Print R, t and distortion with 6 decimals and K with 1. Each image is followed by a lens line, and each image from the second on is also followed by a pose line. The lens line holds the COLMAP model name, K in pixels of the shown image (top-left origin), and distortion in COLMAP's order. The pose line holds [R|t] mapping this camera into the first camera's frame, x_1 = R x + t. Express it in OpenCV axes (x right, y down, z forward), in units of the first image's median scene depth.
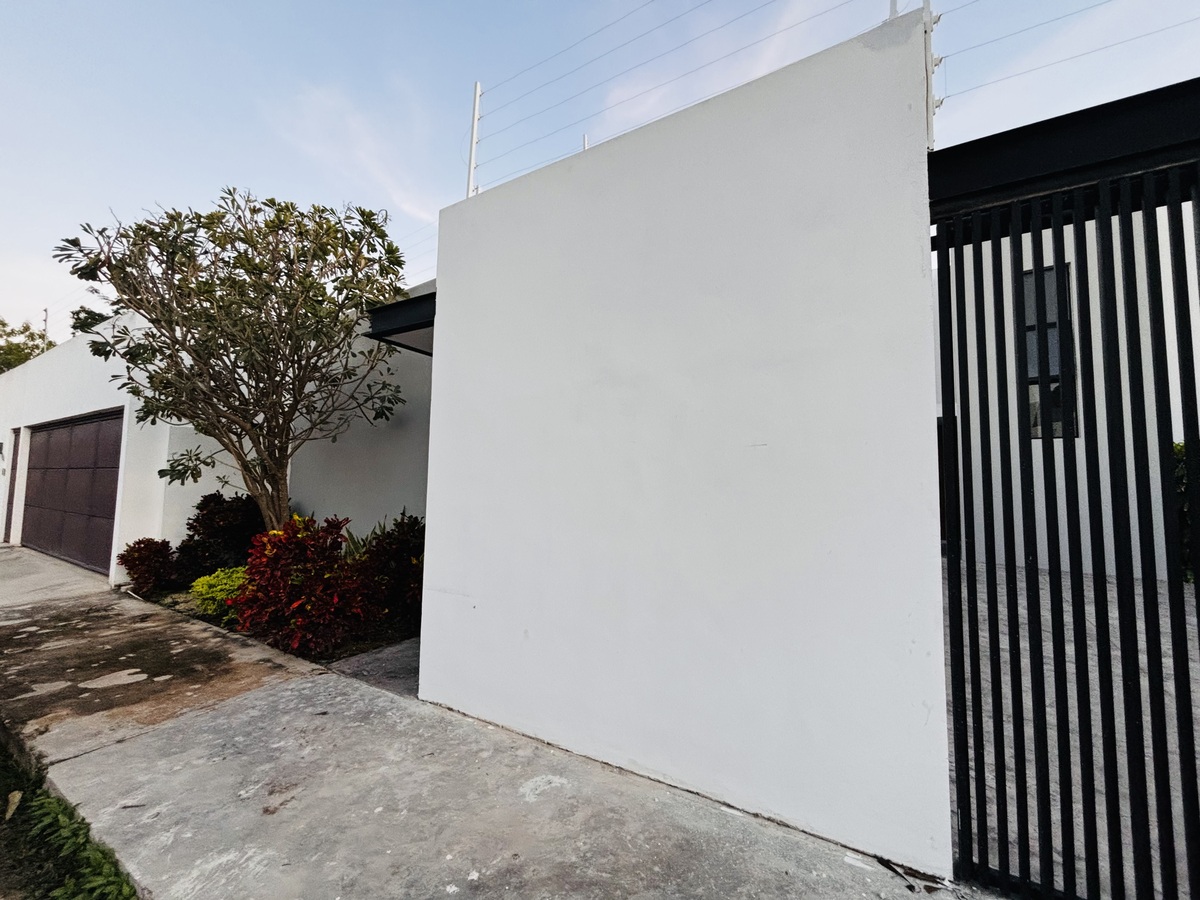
lens RADIAL K [[484.3, 0, 598.4], [0, 484.3, 452.3], [0, 0, 1]] dist [0.007317, -0.000392]
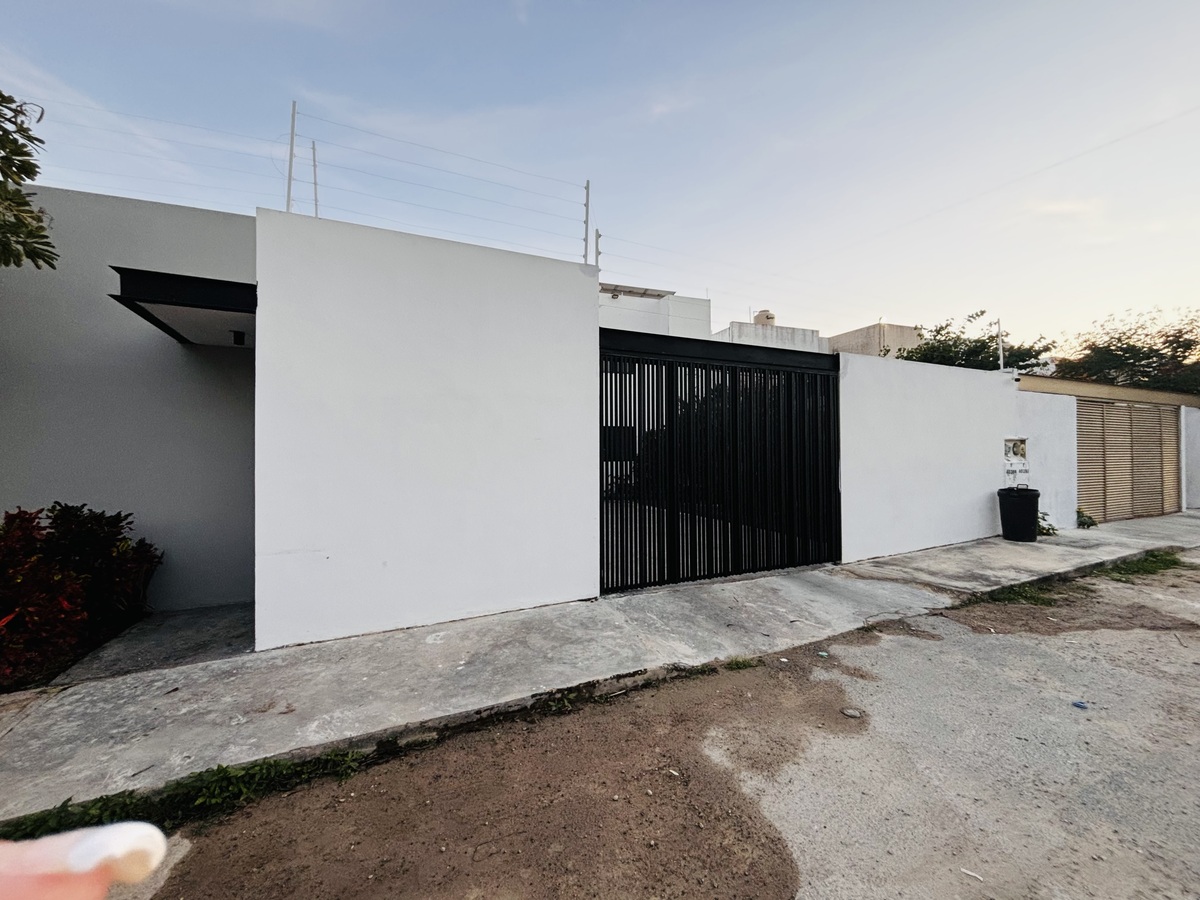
lens RADIAL K [[484.3, 0, 603.4], [0, 484.3, 448.1], [0, 0, 1]] dist [0.007317, -0.000392]
pose [[0.550858, -0.015306, 0.834459, -0.986411], [-0.043231, 0.997966, 0.046844, -0.063160], [-0.833479, -0.061878, 0.549076, -0.306819]]
